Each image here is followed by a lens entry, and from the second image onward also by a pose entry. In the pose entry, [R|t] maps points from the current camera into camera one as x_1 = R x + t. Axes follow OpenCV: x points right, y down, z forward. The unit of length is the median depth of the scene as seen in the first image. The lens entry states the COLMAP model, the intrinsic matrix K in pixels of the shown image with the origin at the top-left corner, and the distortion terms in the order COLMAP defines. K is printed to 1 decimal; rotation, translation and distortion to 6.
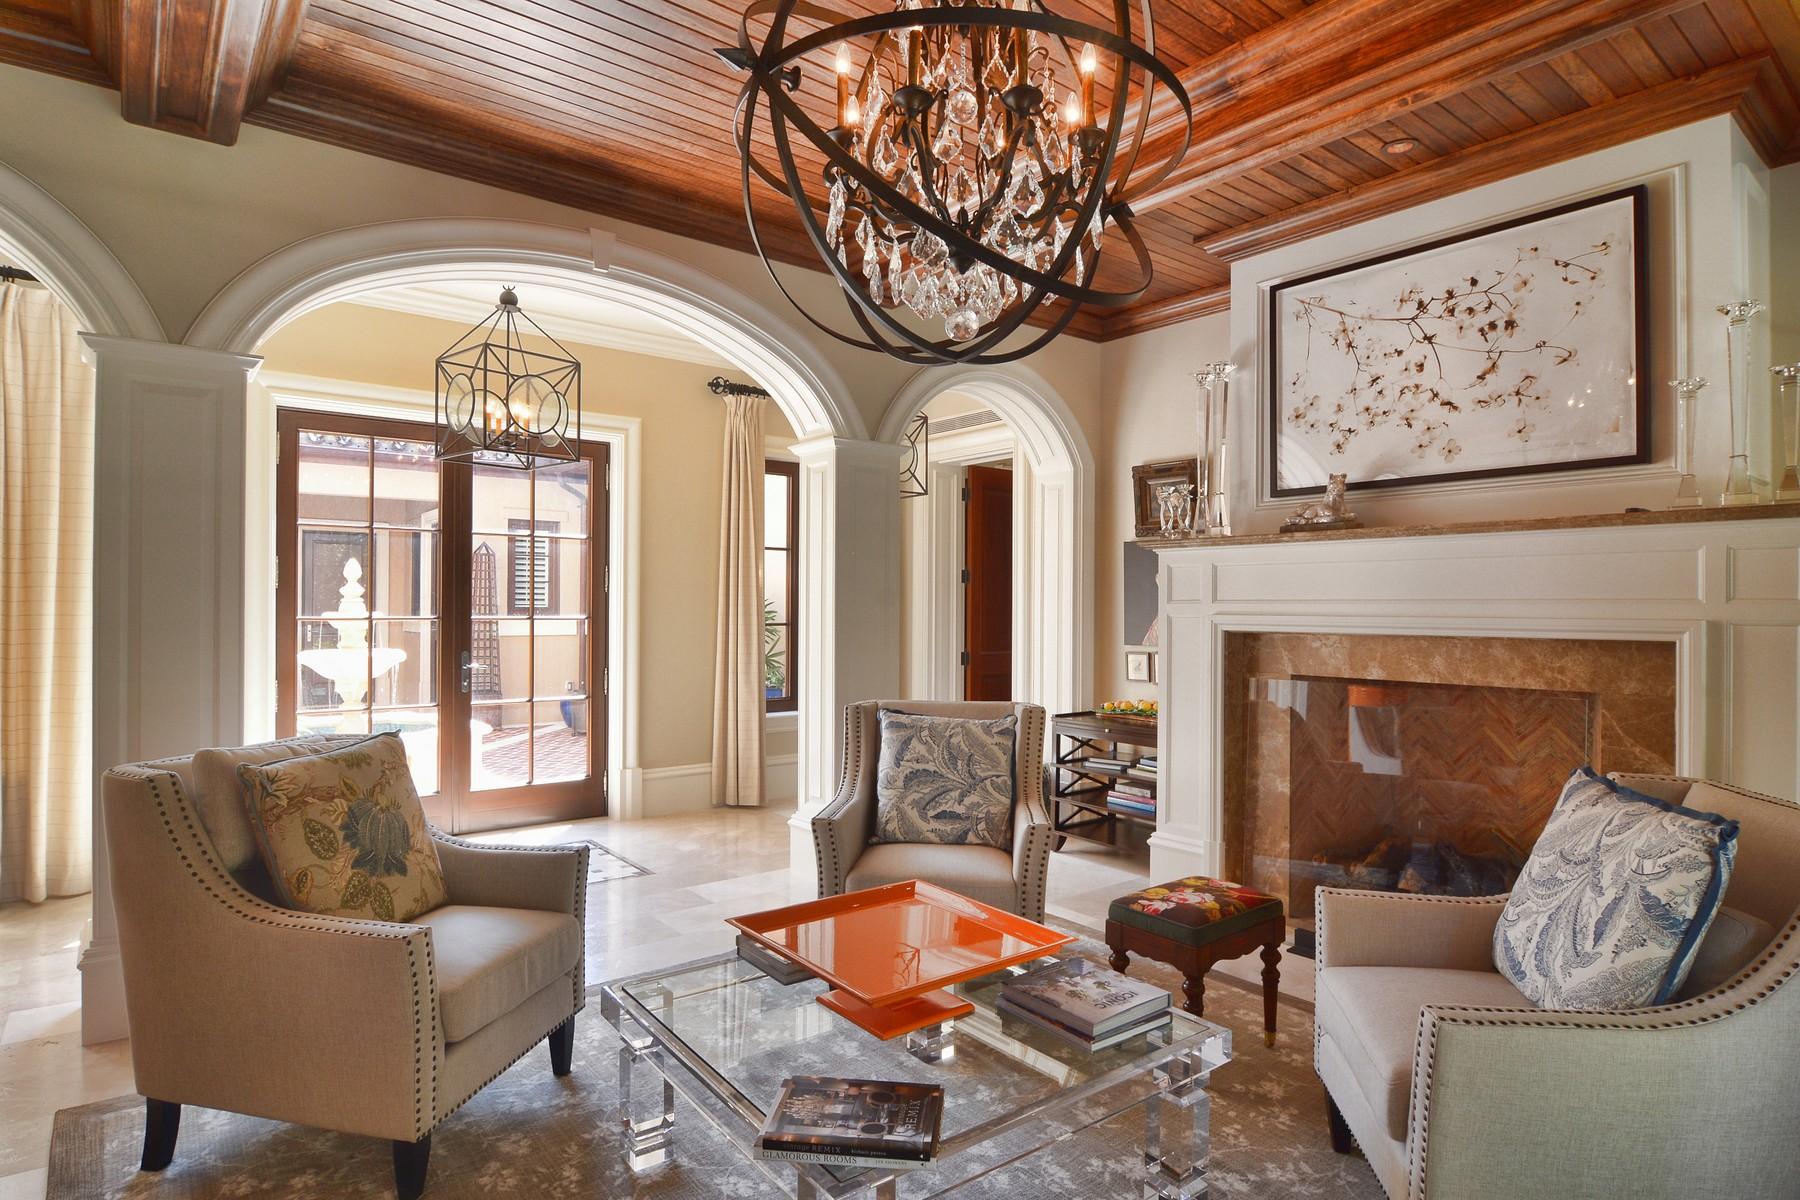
lens RADIAL K [[968.4, 0, 896.5], [0, 968.4, 602.2], [0, 0, 1]] dist [-0.012143, -0.003582]
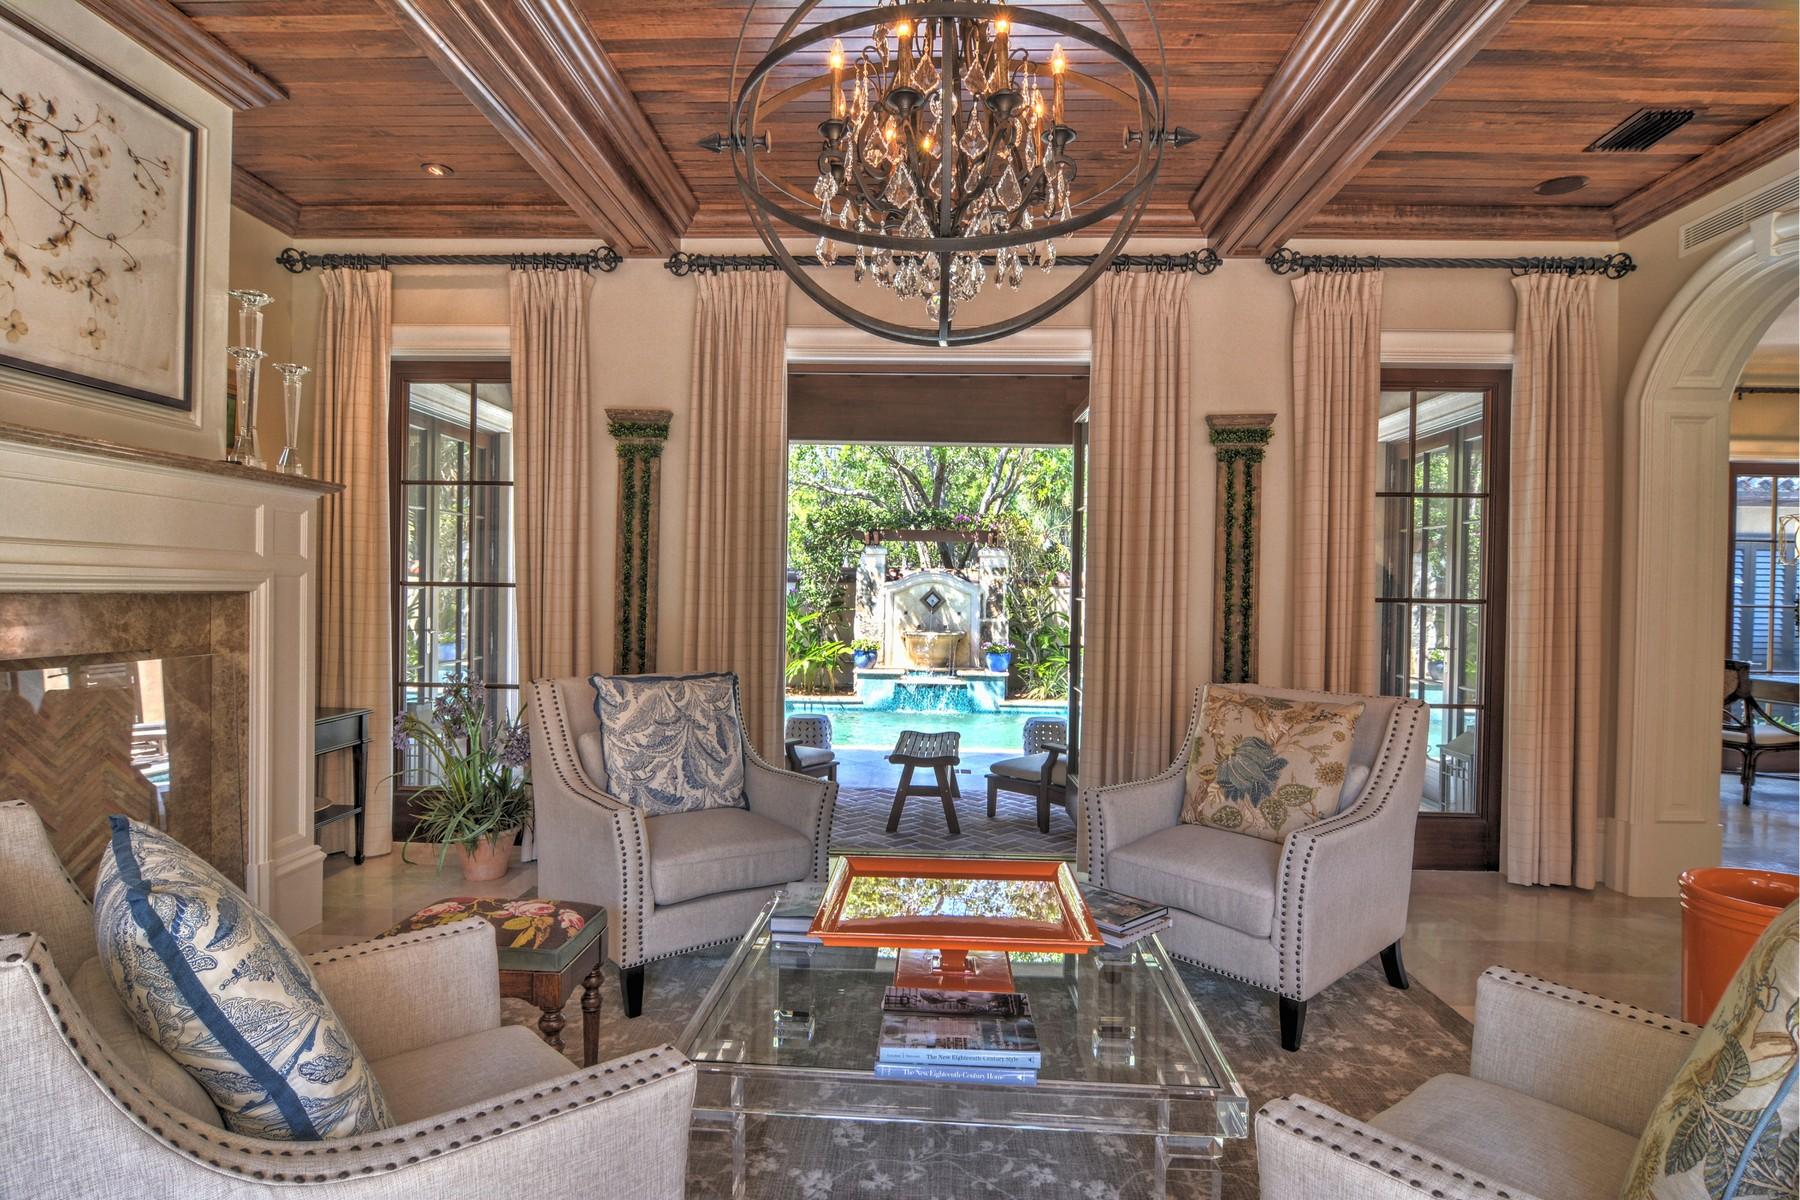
lens RADIAL K [[968.4, 0, 899.8], [0, 968.4, 597.9], [0, 0, 1]] dist [-0.012143, -0.003582]
pose [[-0.760040, -0.023236, 0.649461, -0.359709], [-0.023868, 0.999684, 0.007835, 0.018484], [-0.649438, -0.009547, -0.760355, 1.089855]]
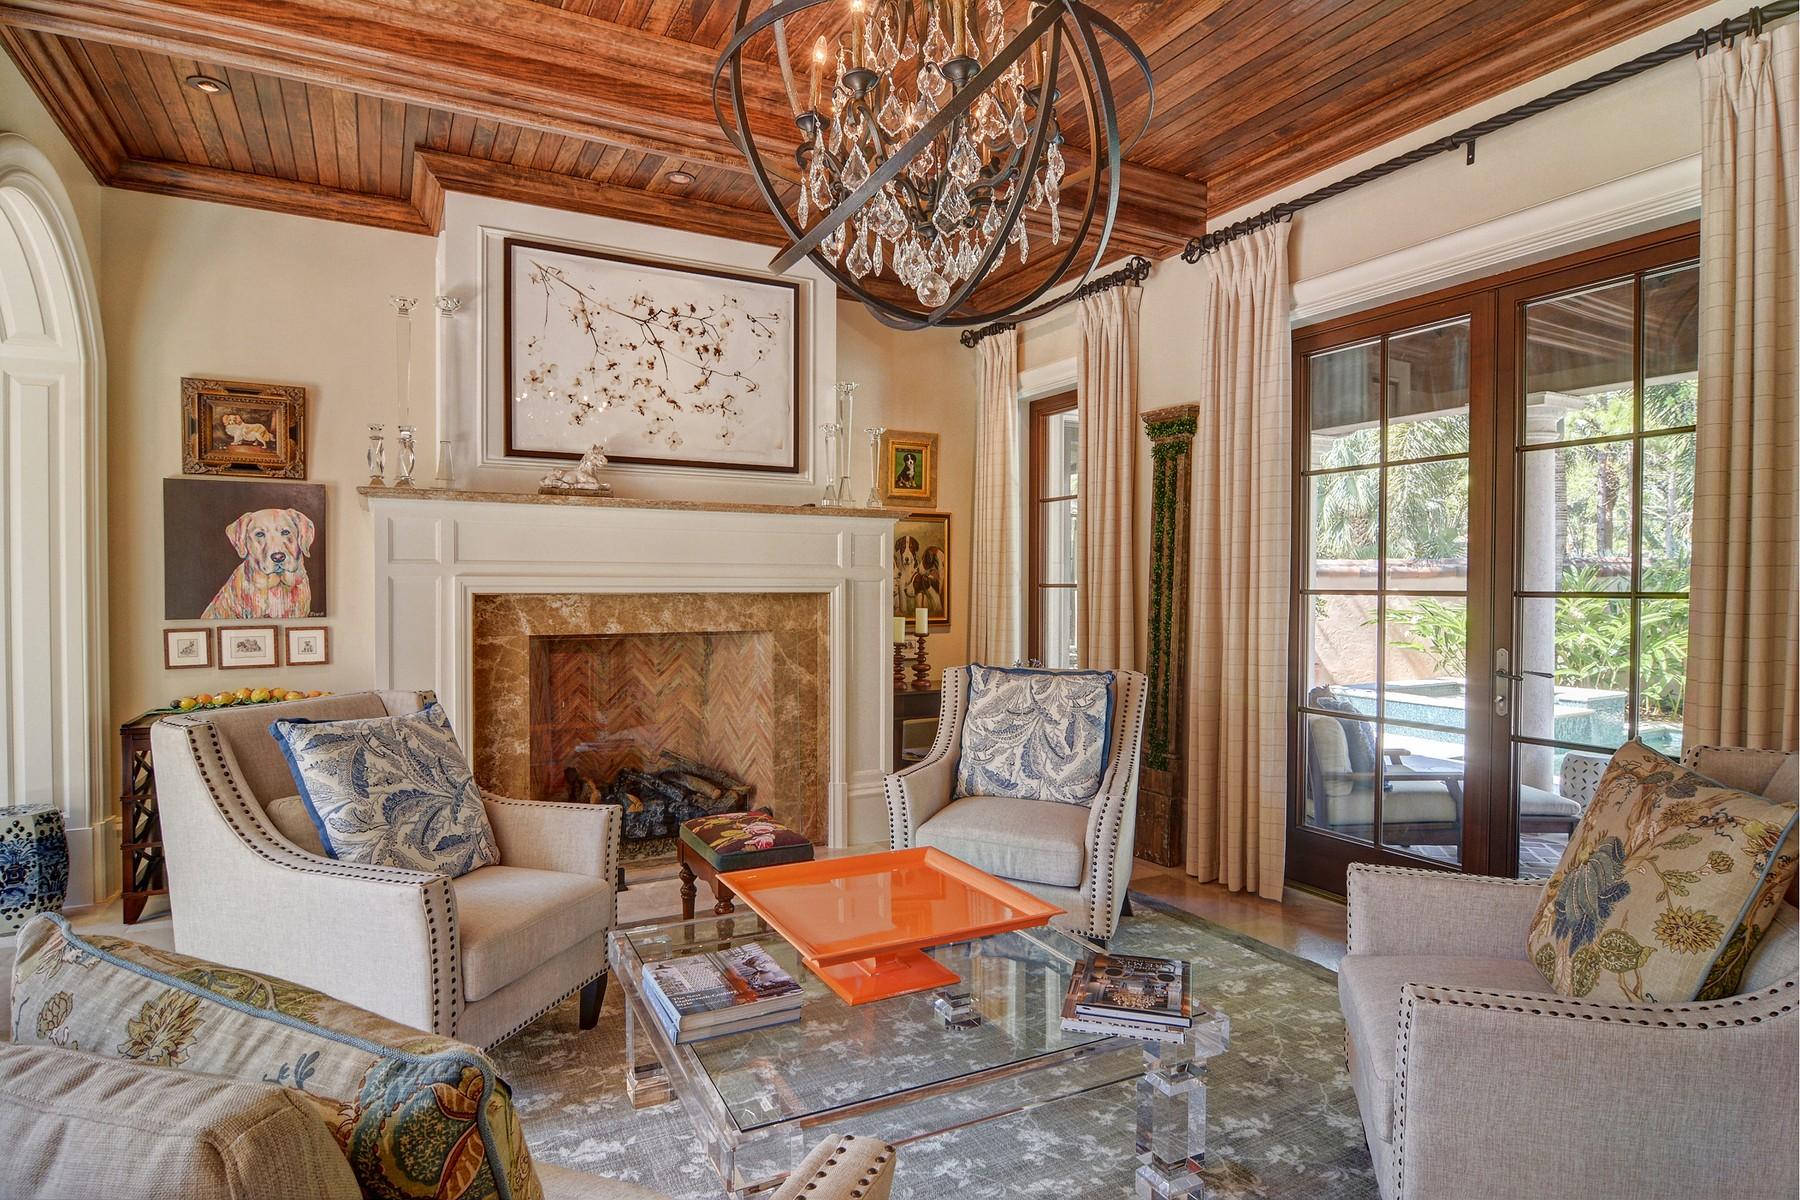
lens RADIAL K [[968.4, 0, 897.1], [0, 968.4, 600.9], [0, 0, 1]] dist [-0.012143, -0.003582]
pose [[0.175519, -0.022111, 0.984228, -0.575124], [-0.005702, 0.999708, 0.023475, 0.014269], [-0.984459, -0.009733, 0.175342, 0.498570]]
